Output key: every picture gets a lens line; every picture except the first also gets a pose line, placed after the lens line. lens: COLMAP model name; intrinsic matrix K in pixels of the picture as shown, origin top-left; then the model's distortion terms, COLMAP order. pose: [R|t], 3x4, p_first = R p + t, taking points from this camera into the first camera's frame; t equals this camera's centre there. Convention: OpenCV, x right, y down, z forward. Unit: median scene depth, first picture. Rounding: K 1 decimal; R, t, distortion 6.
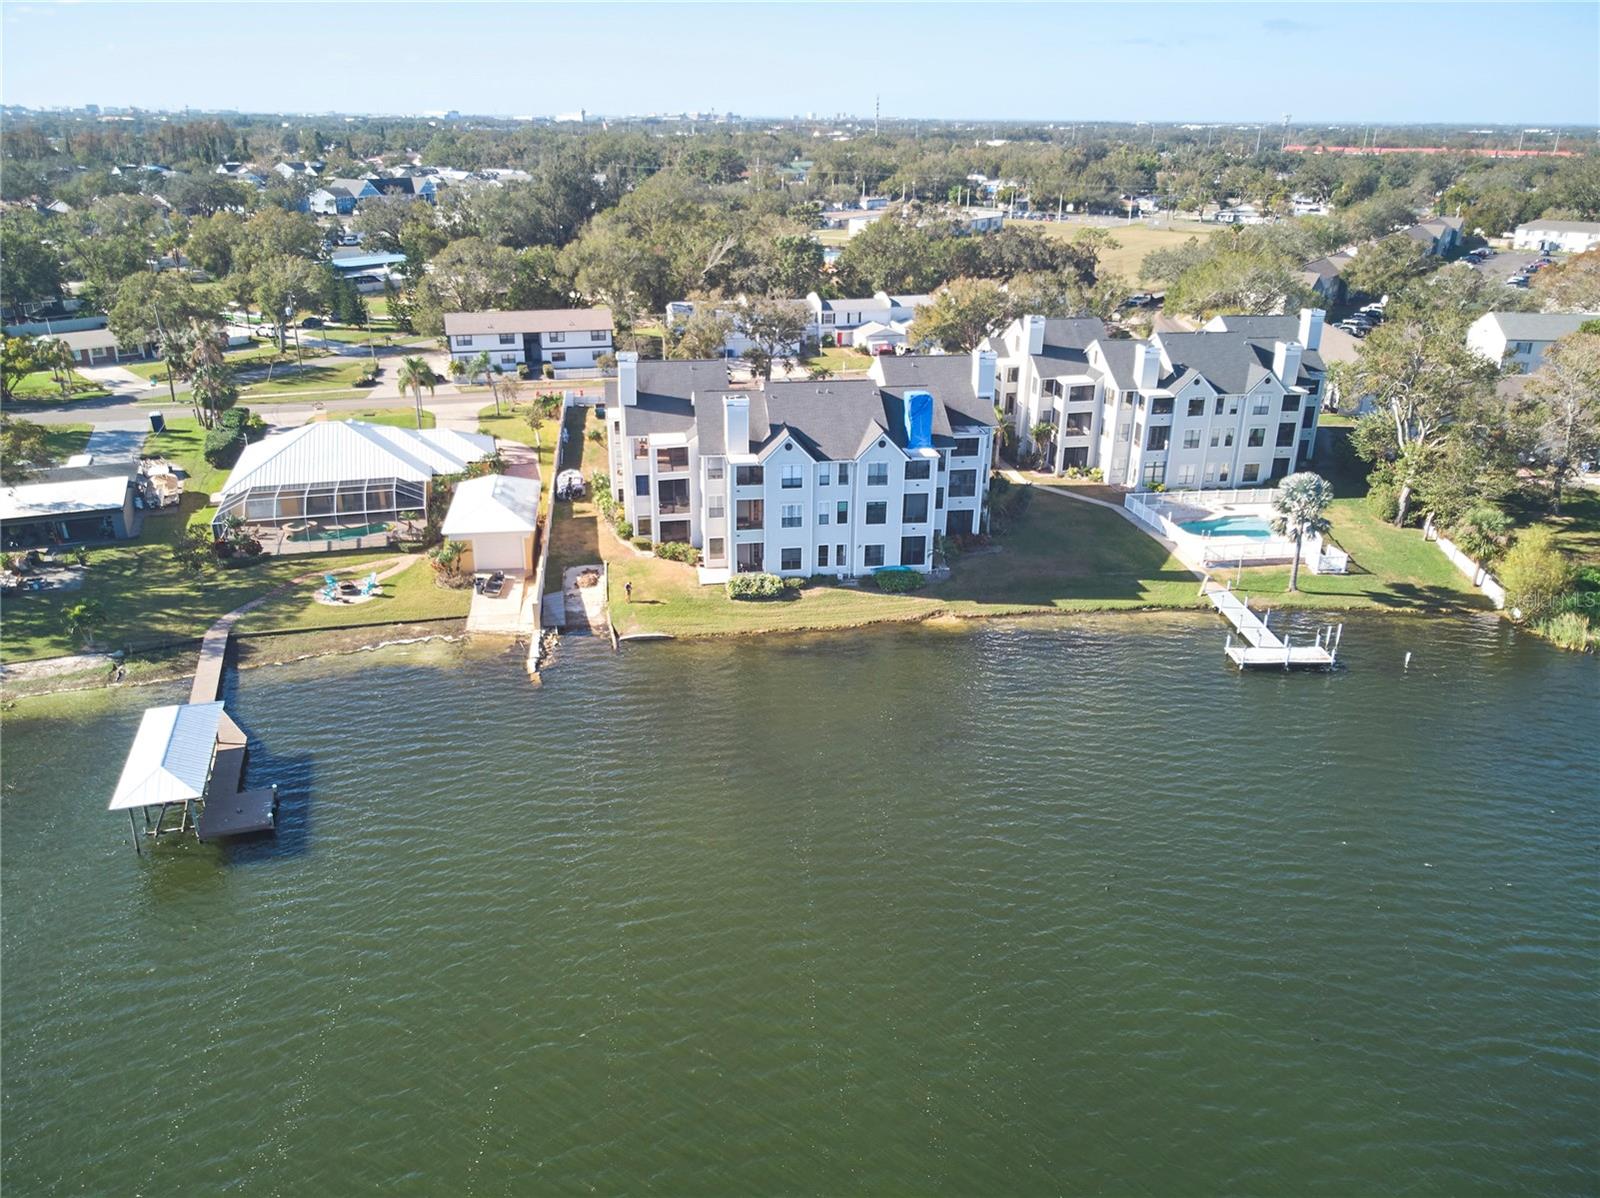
lens RADIAL K [[1177.0, 0, 799.2], [0, 1177.0, 590.2], [0, 0, 1]] dist [-0.002940, -0.002219]
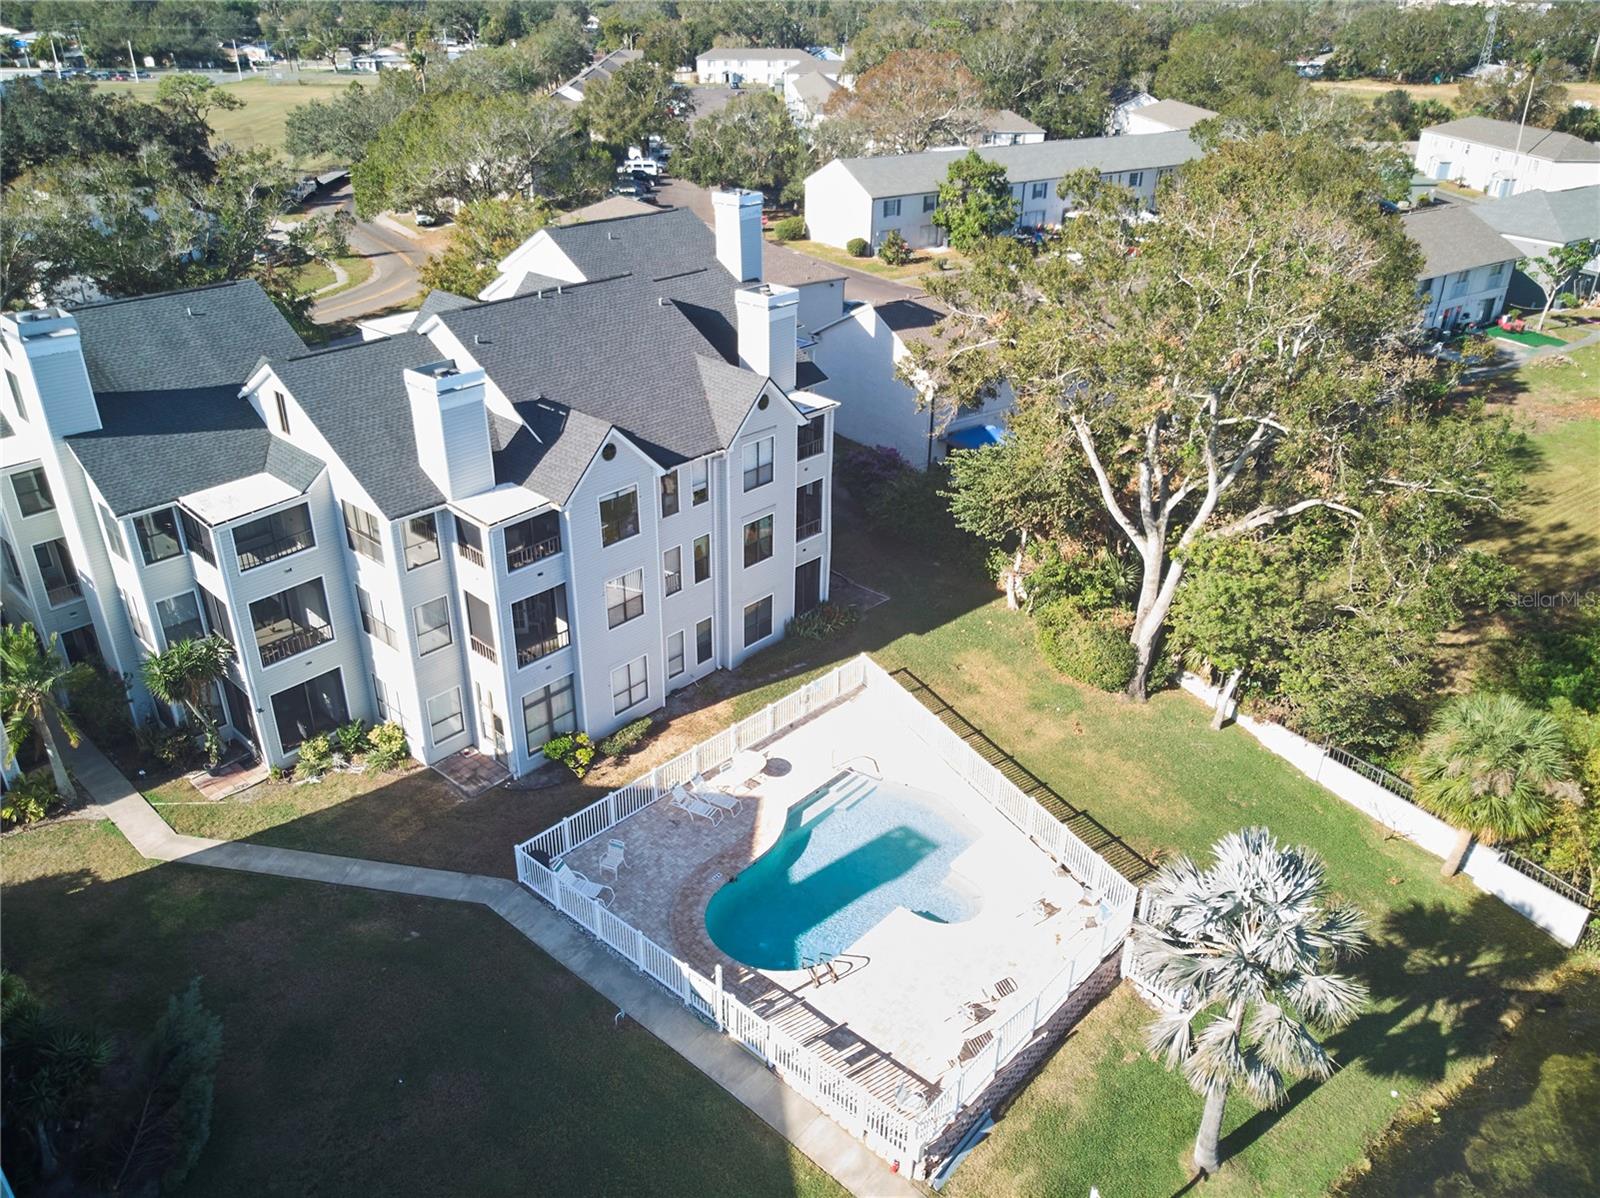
lens RADIAL K [[1177.0, 0, 799.2], [0, 1177.0, 590.2], [0, 0, 1]] dist [-0.002940, -0.002219]
pose [[0.779078, -0.290977, 0.555310, 0.199242], [0.232331, 0.956700, 0.175350, -0.207622], [-0.582288, -0.007596, 0.812947, 0.769345]]
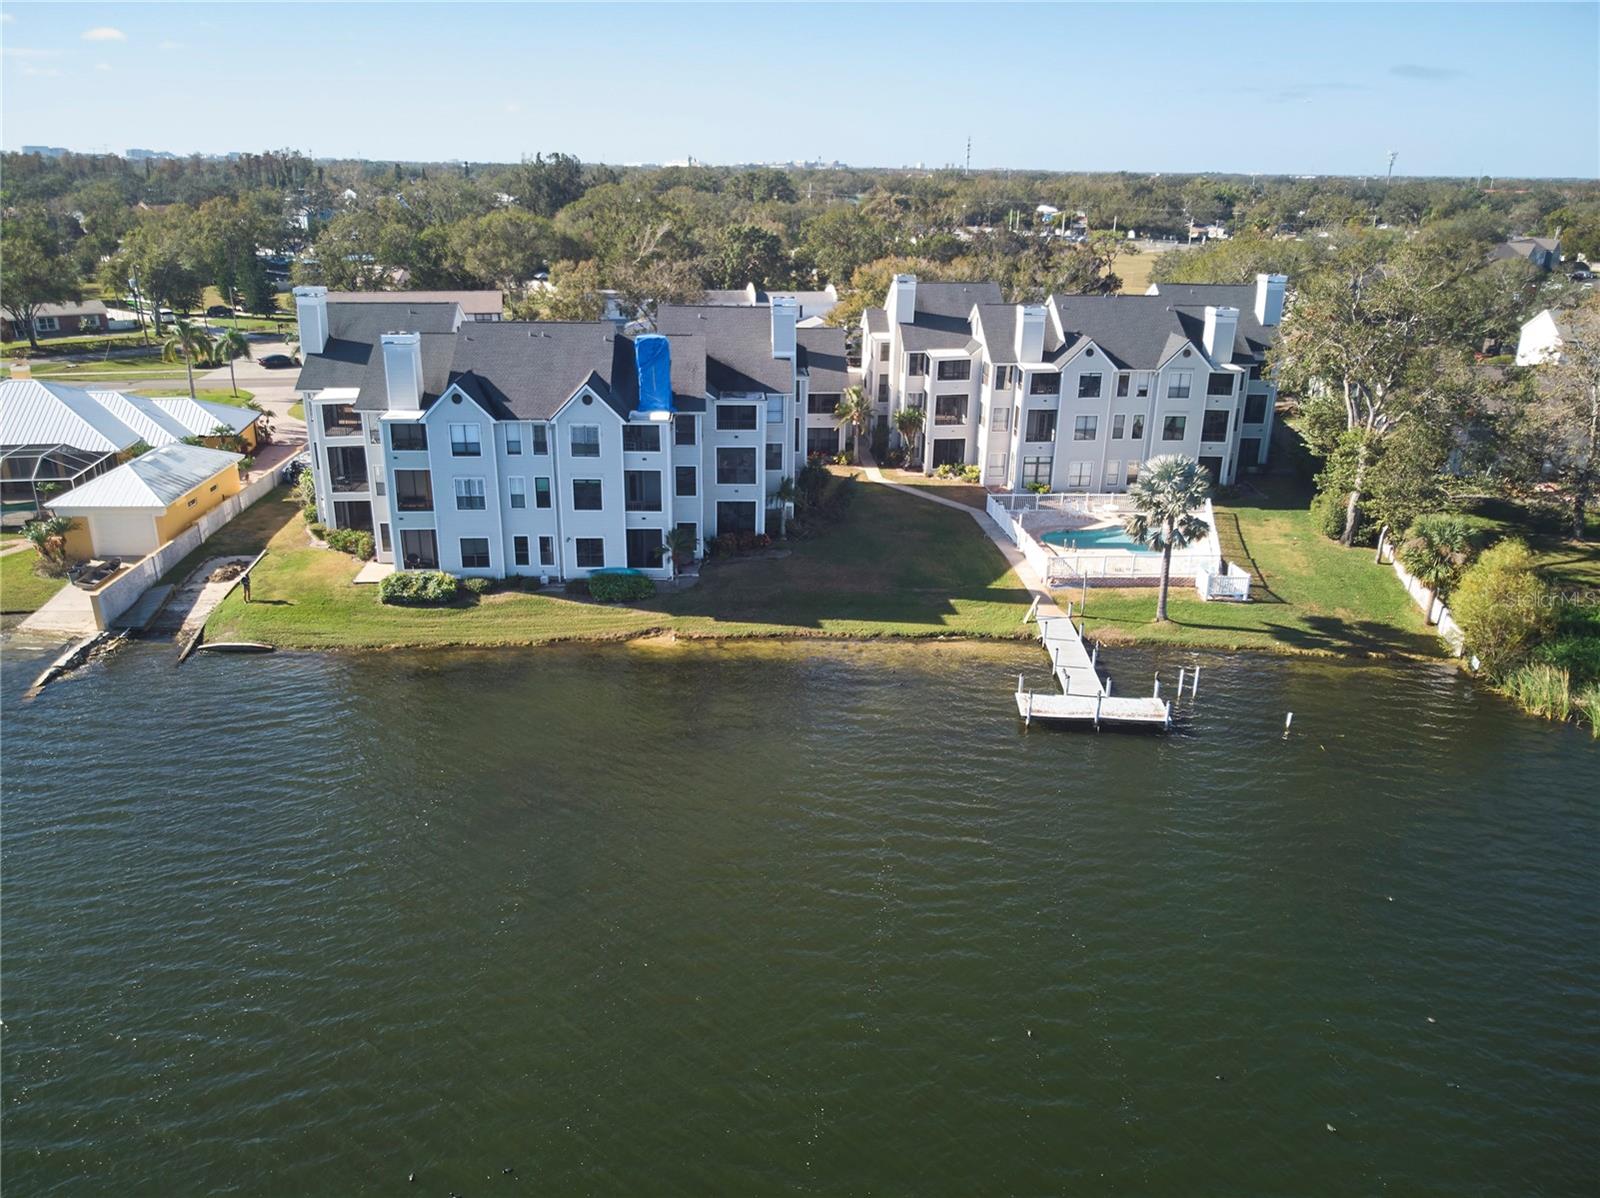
lens RADIAL K [[1167.0, 0, 794.2], [0, 1167.0, 597.6], [0, 0, 1]] dist [0.010863, -0.003438]
pose [[0.995935, 0.035582, -0.082744, 0.239875], [-0.038141, 0.998835, -0.029549, 0.015007], [0.081596, 0.032584, 0.996133, 0.254316]]
